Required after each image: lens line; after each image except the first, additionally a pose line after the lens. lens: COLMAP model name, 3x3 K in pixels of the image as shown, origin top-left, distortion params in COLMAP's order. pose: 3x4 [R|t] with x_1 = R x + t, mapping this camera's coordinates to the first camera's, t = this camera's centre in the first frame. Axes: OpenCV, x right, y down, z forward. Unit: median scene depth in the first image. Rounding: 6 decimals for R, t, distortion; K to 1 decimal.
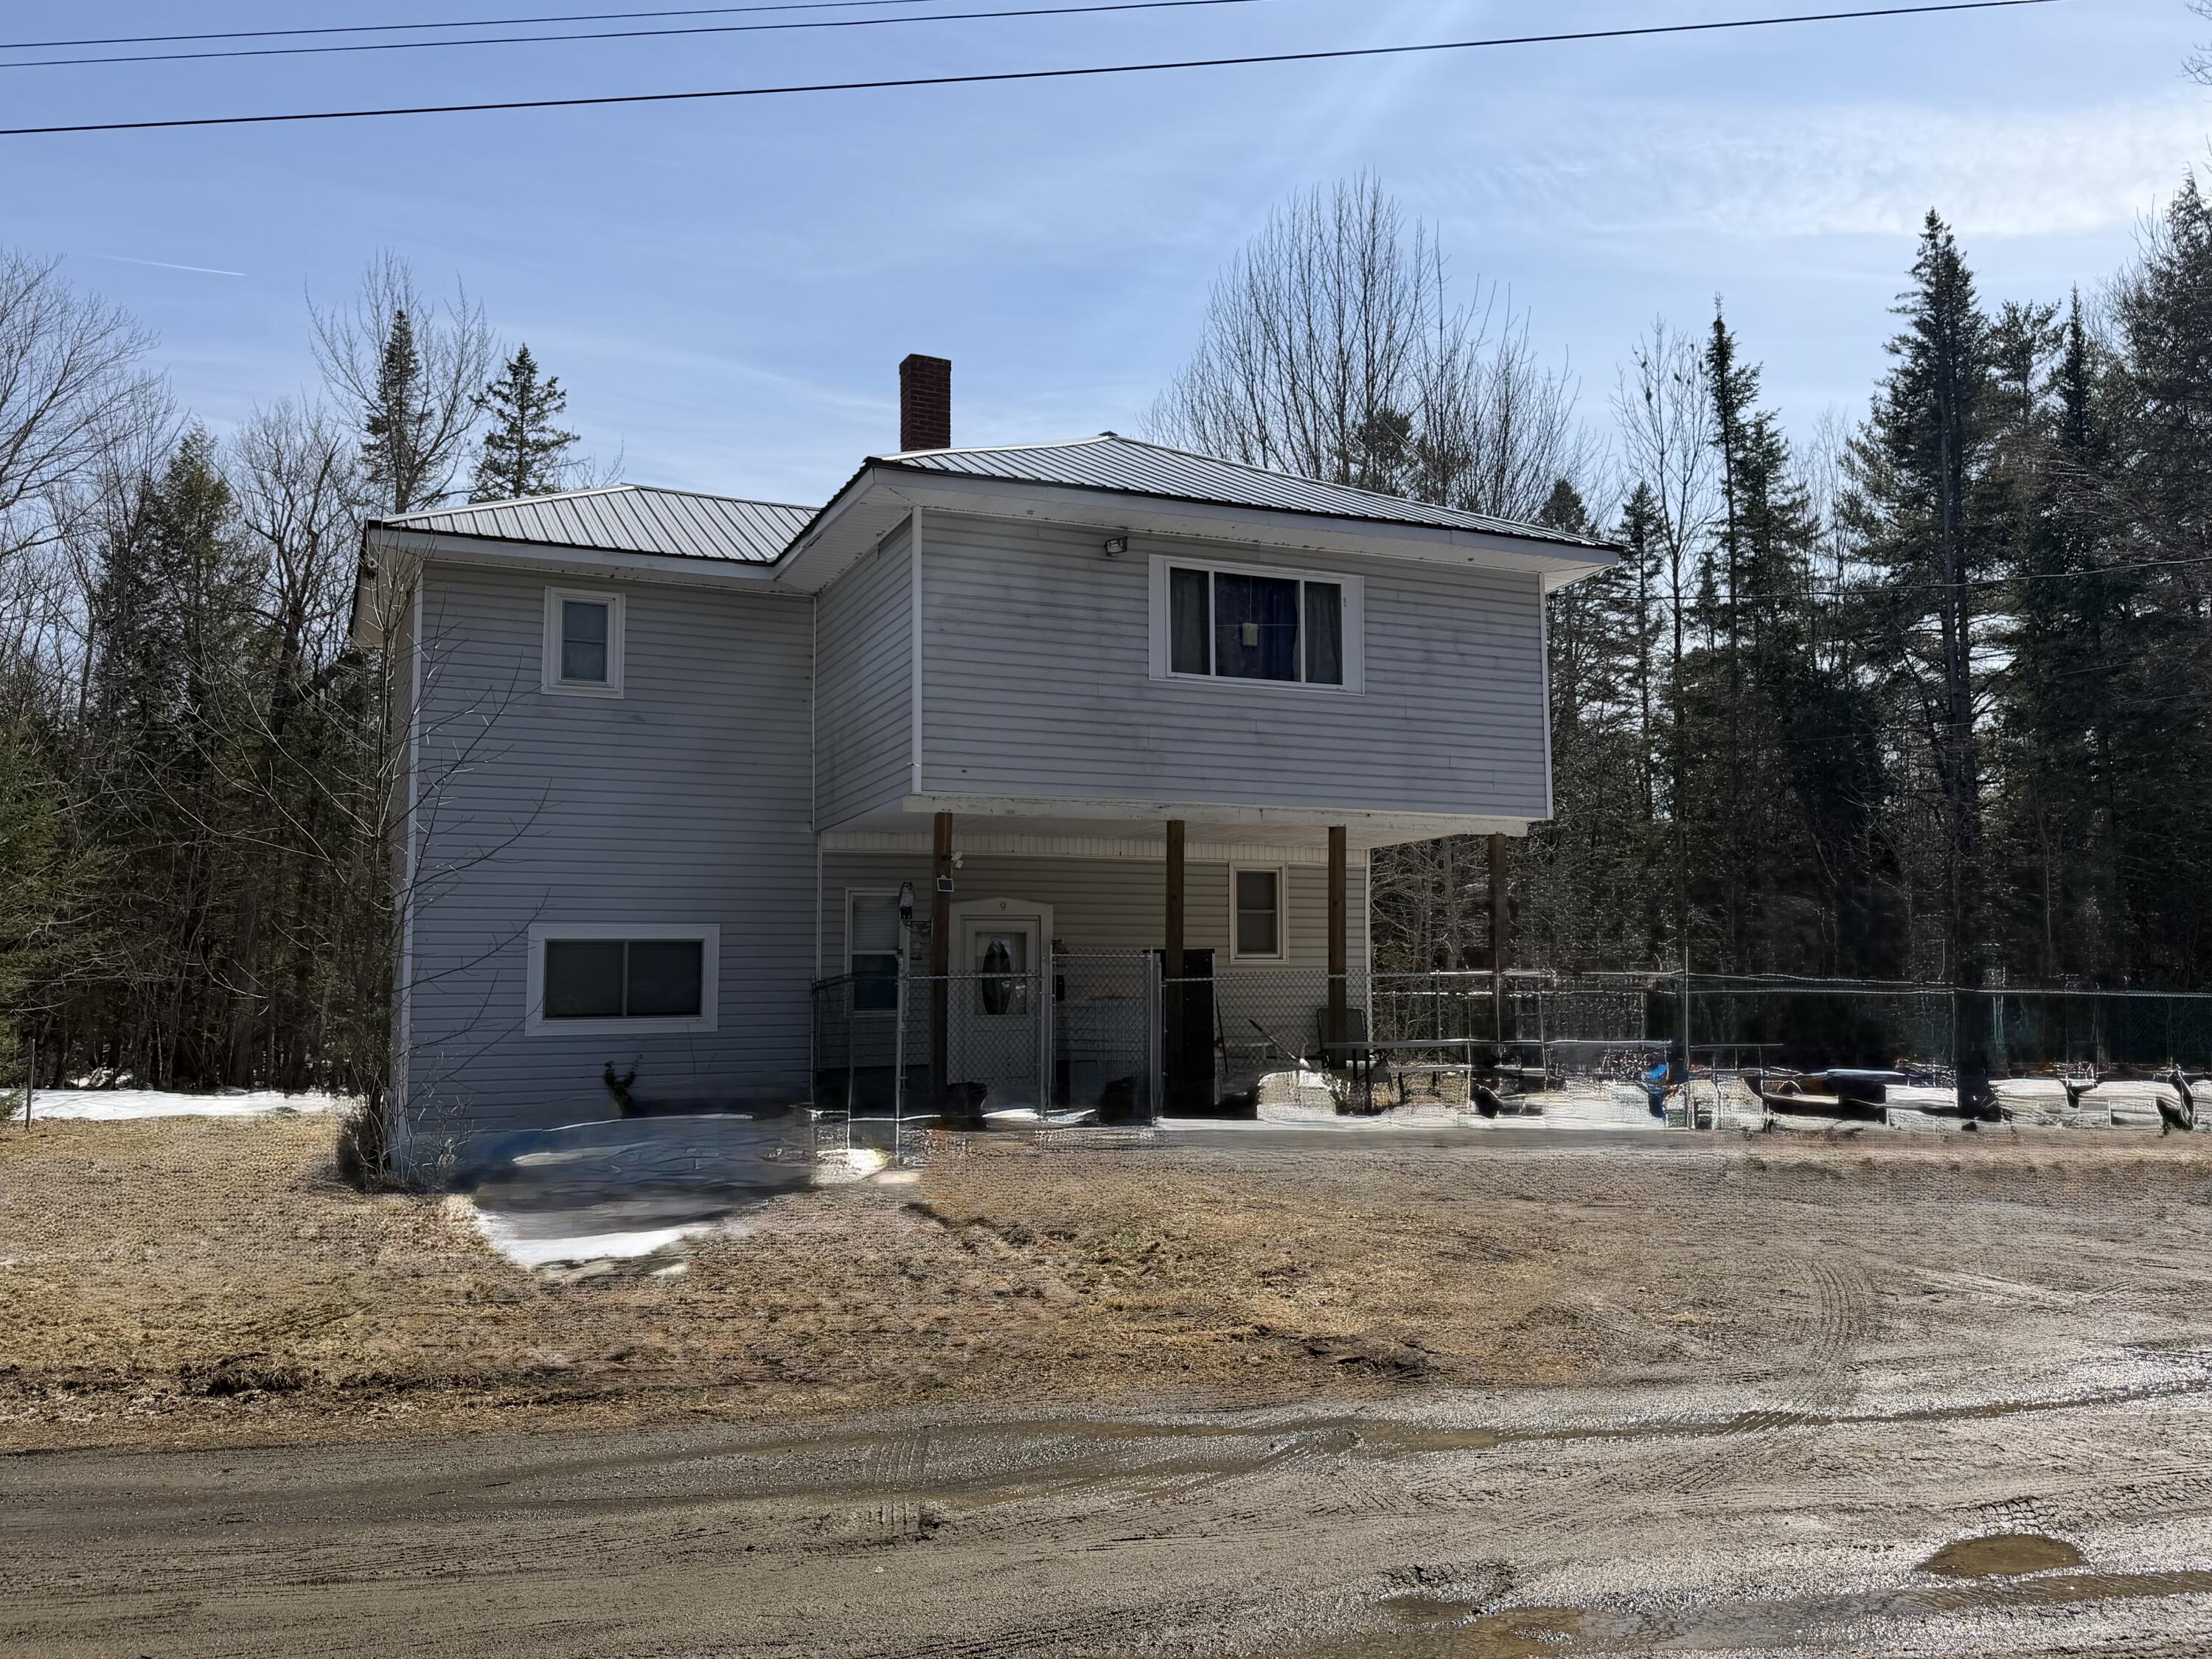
lens RADIAL K [[1754.1, 0, 1106.0], [0, 1754.1, 829.5], [0, 0, 1]] dist [0.026975, 0.000489]
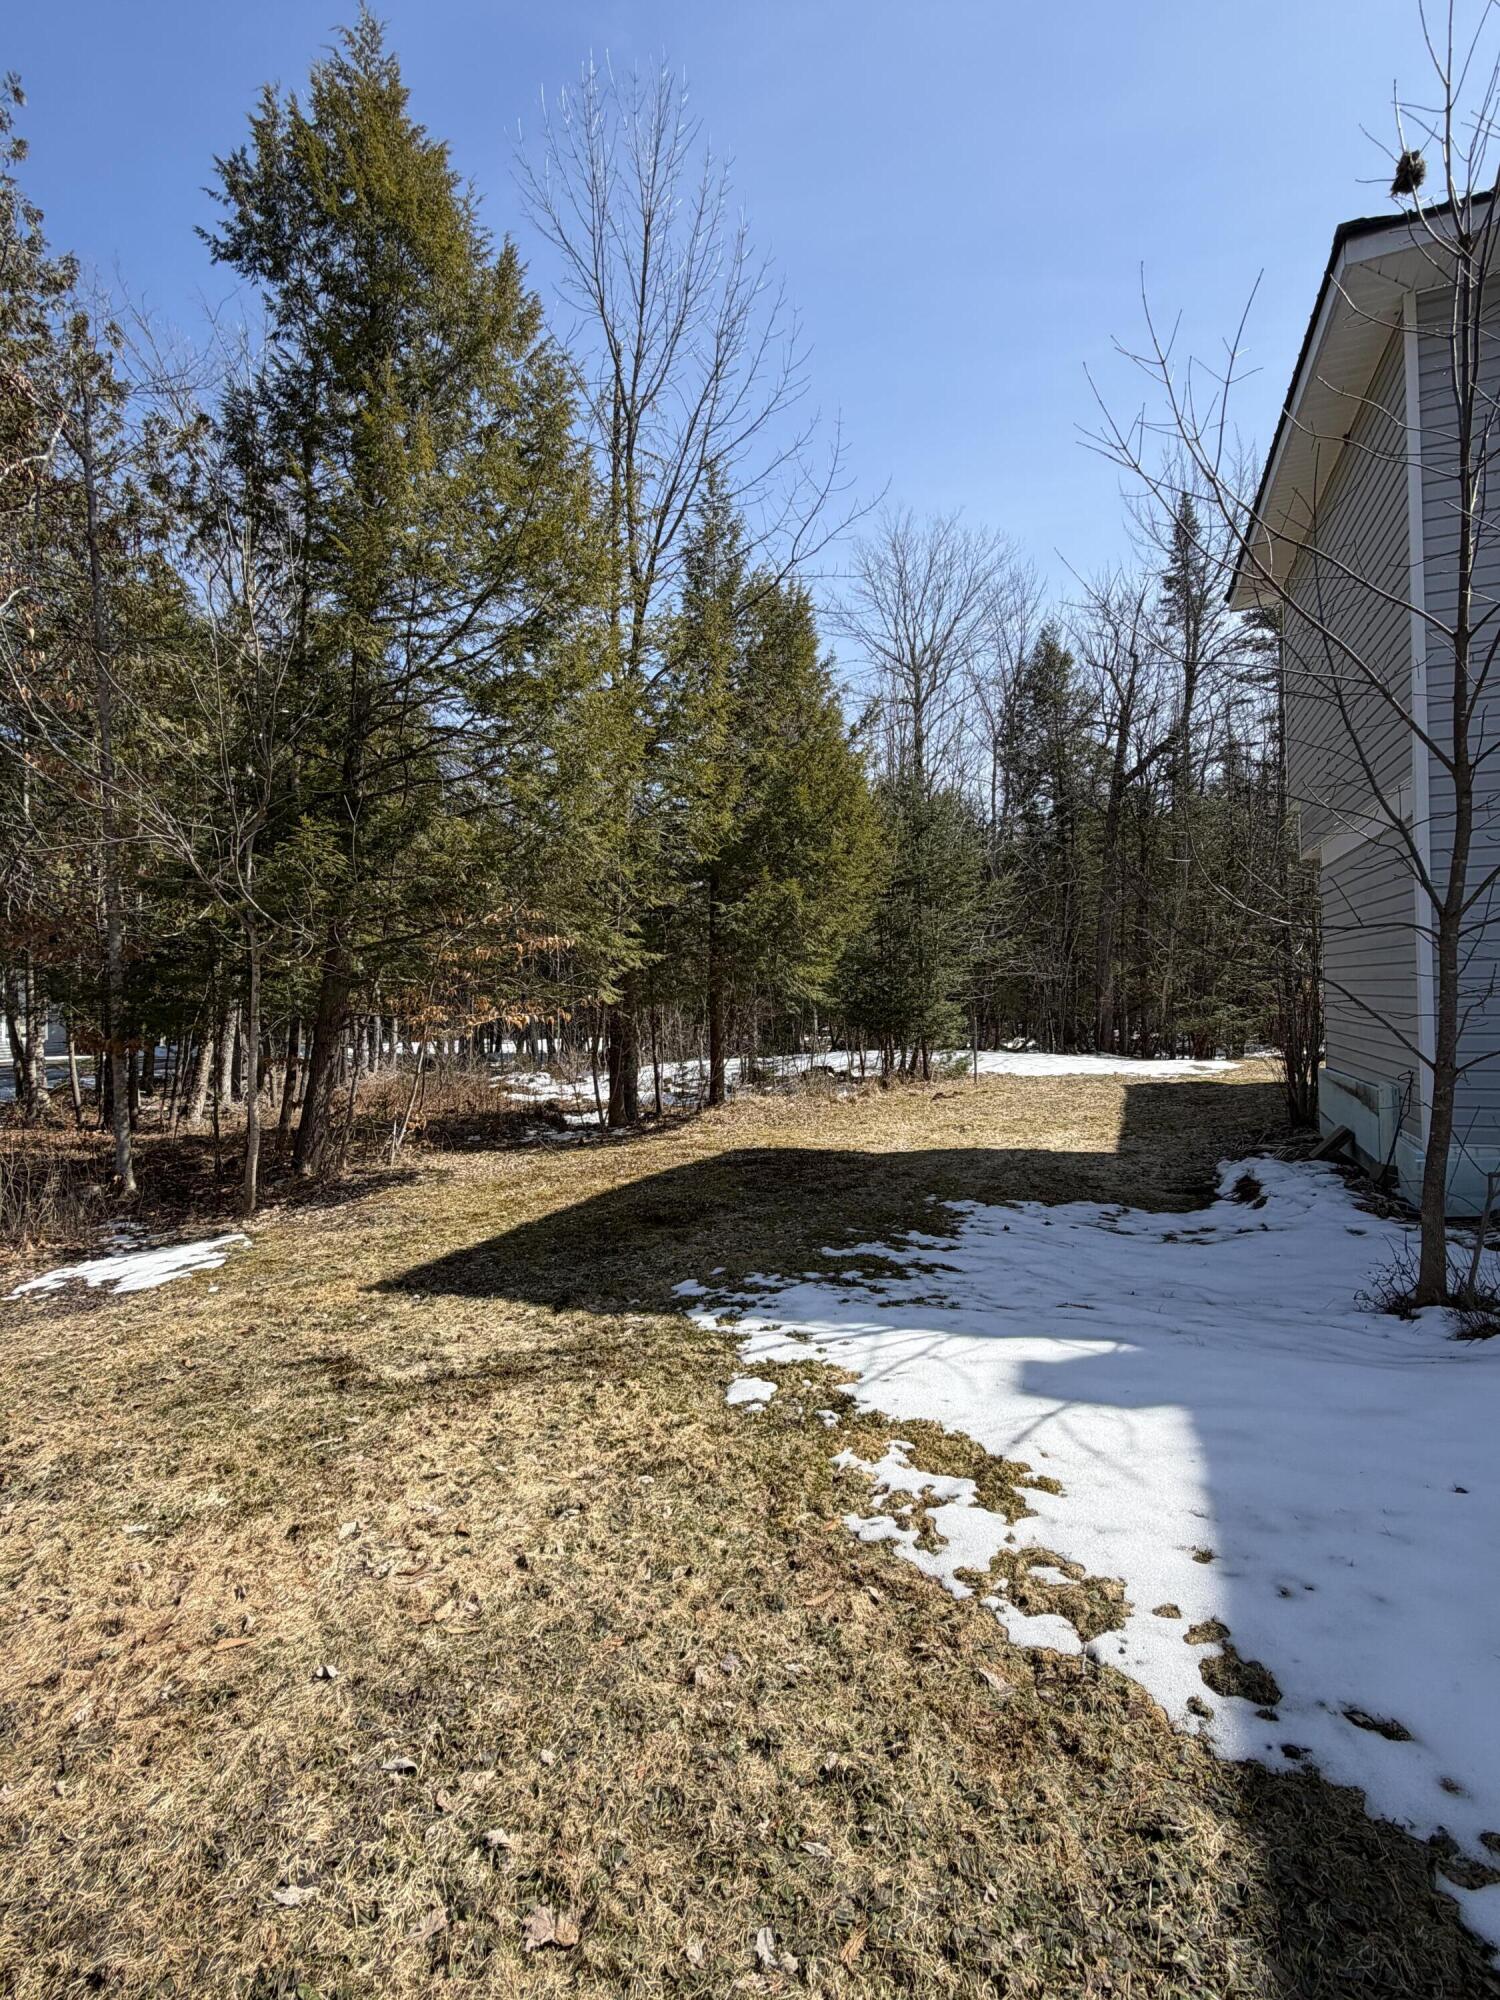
lens RADIAL K [[937.8, 0, 750.0], [0, 937.8, 1000.0], [0, 0, 1]] dist [-0.000198, -0.000002]
pose [[0.712903, -0.001357, -0.701261, -0.191253], [0.062669, 0.996120, 0.061783, 0.045069], [0.698457, -0.087992, 0.710222, 0.314392]]
